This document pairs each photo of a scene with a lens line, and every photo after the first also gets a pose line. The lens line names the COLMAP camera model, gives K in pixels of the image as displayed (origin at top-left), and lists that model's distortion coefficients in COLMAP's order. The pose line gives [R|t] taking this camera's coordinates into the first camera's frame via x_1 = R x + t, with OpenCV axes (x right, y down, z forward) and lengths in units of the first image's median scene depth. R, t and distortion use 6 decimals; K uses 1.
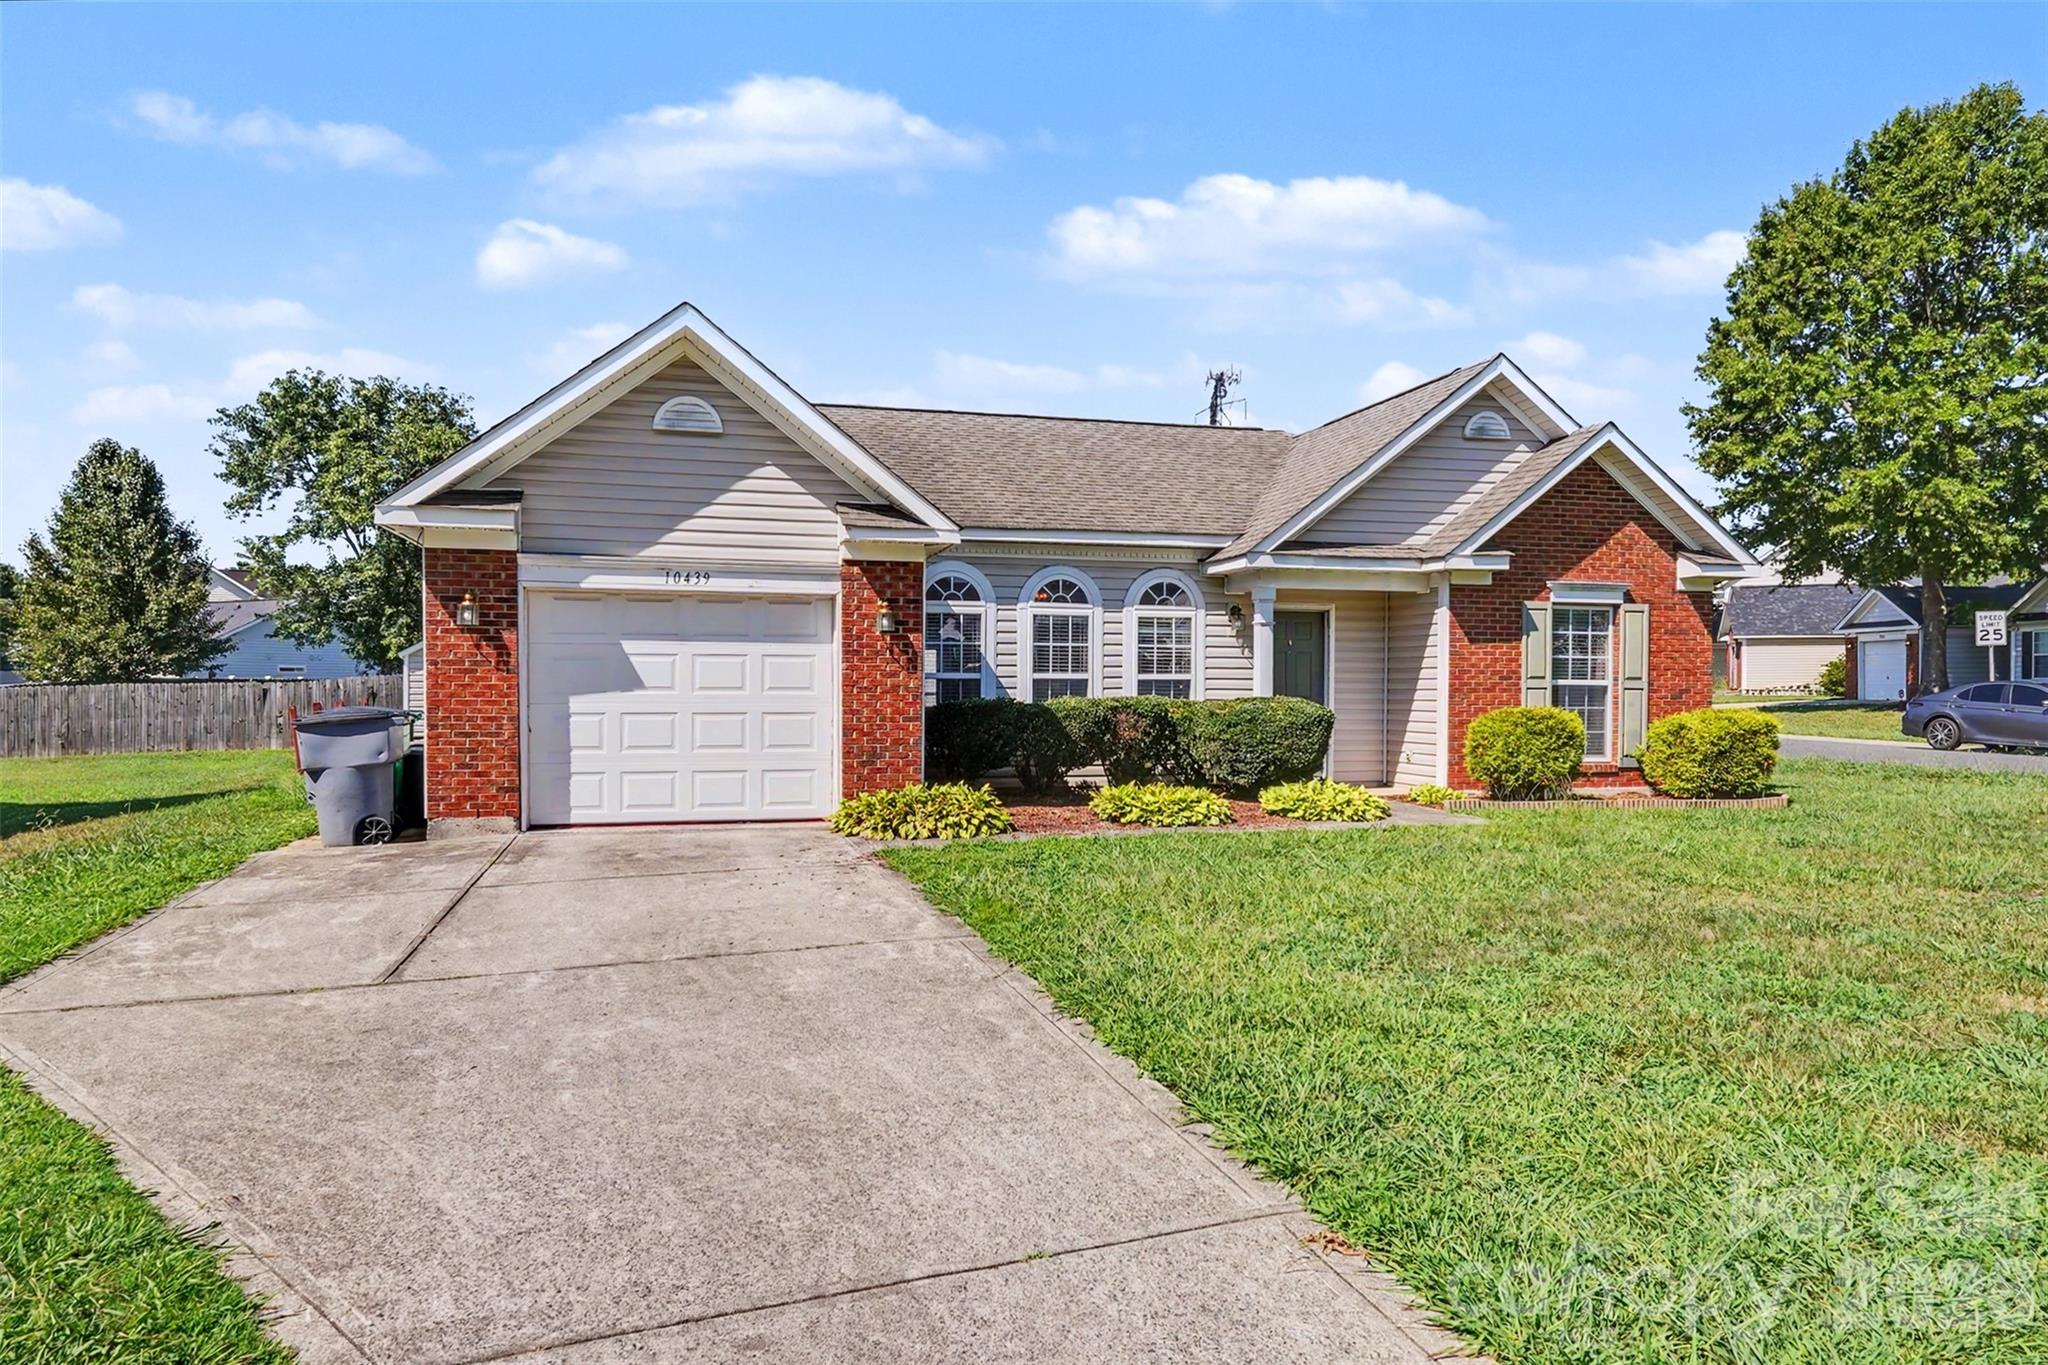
lens RADIAL K [[1302.3, 0, 1009.0], [0, 1302.3, 693.1], [0, 0, 1]] dist [0.001478, 0.001134]
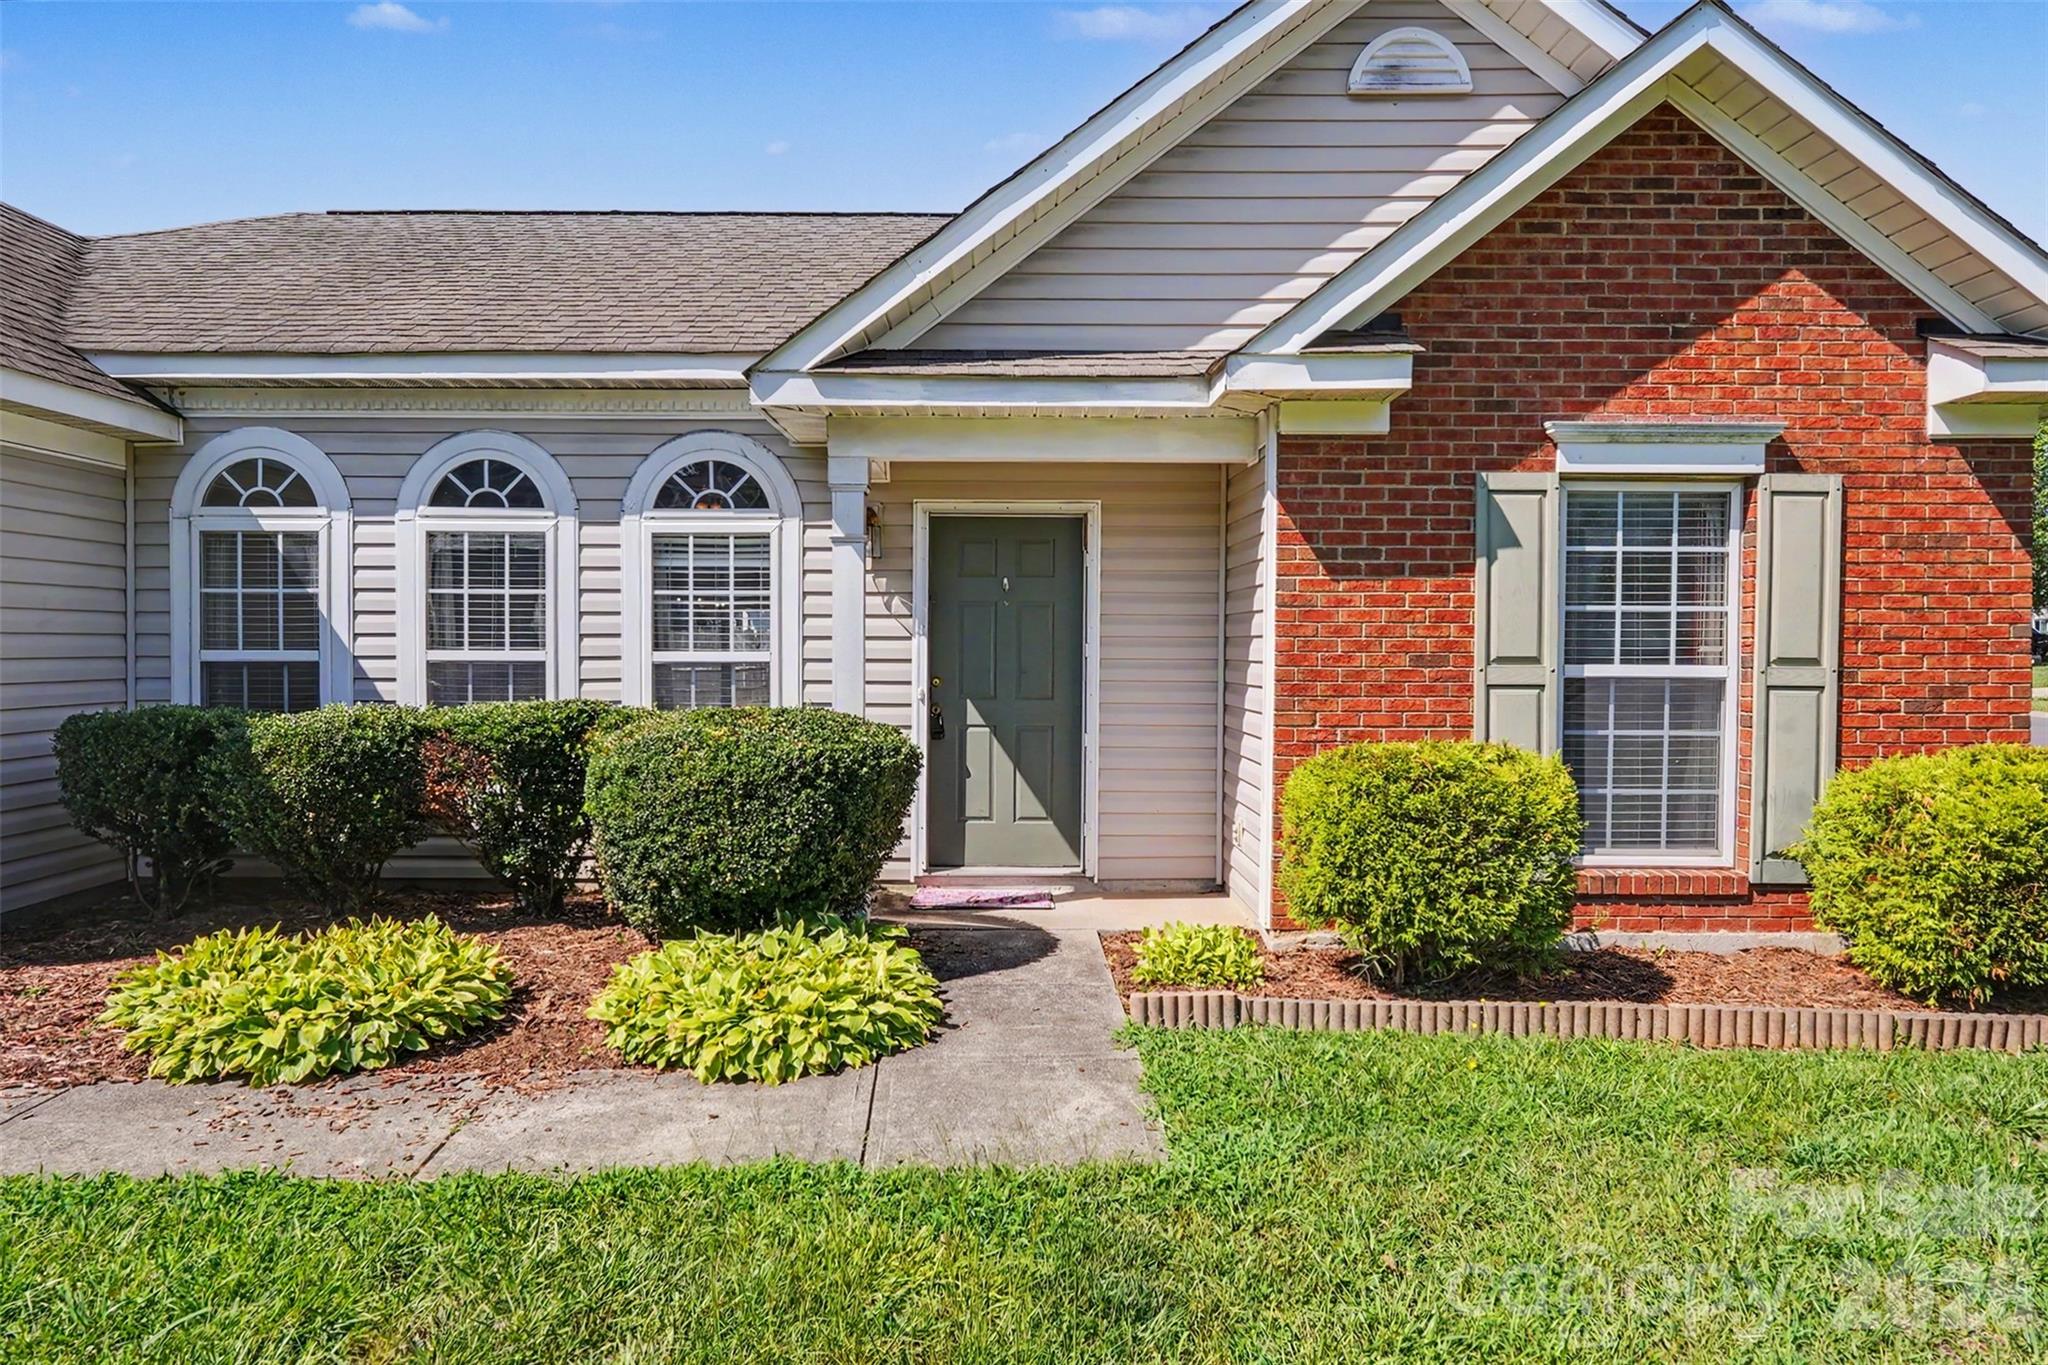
lens RADIAL K [[1302.3, 0, 1014.7], [0, 1302.3, 674.7], [0, 0, 1]] dist [0.001478, 0.001134]
pose [[0.969222, 0.003952, -0.246158, 0.353102], [-0.000402, 0.999895, 0.014472, -0.013151], [0.246190, -0.013928, 0.969122, 0.565438]]
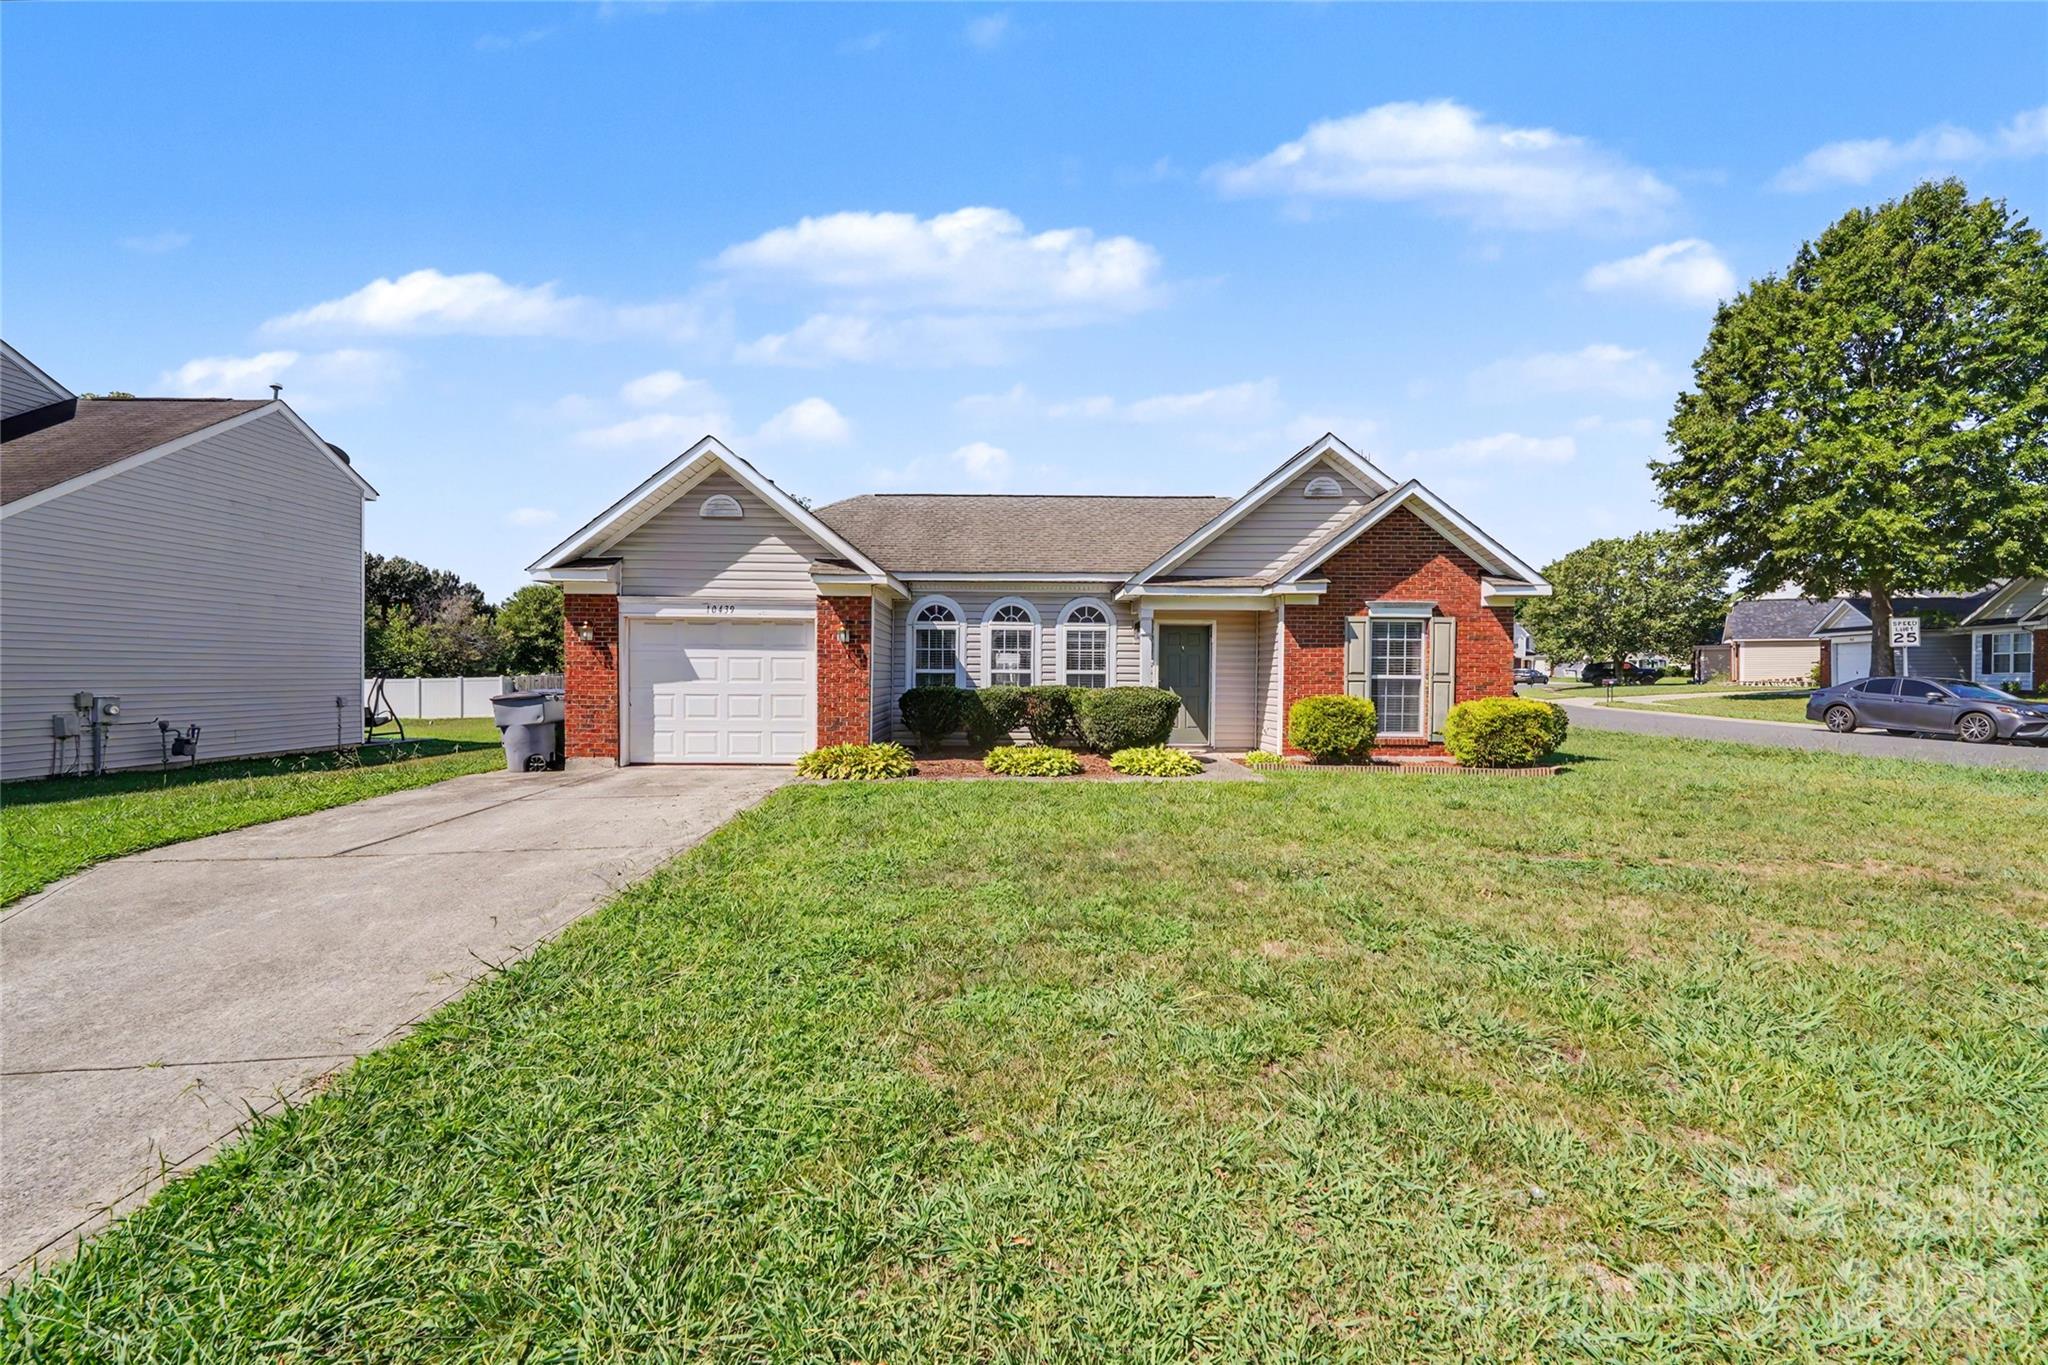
lens RADIAL K [[850.2, 0, 1014.7], [0, 850.2, 680.7], [0, 0, 1]] dist [0.005189, -0.001953]
pose [[0.970507, 0.004536, -0.241029, 0.274150], [-0.004482, 0.999990, 0.000774, -0.003302], [0.241030, 0.000329, 0.970518, 0.064394]]
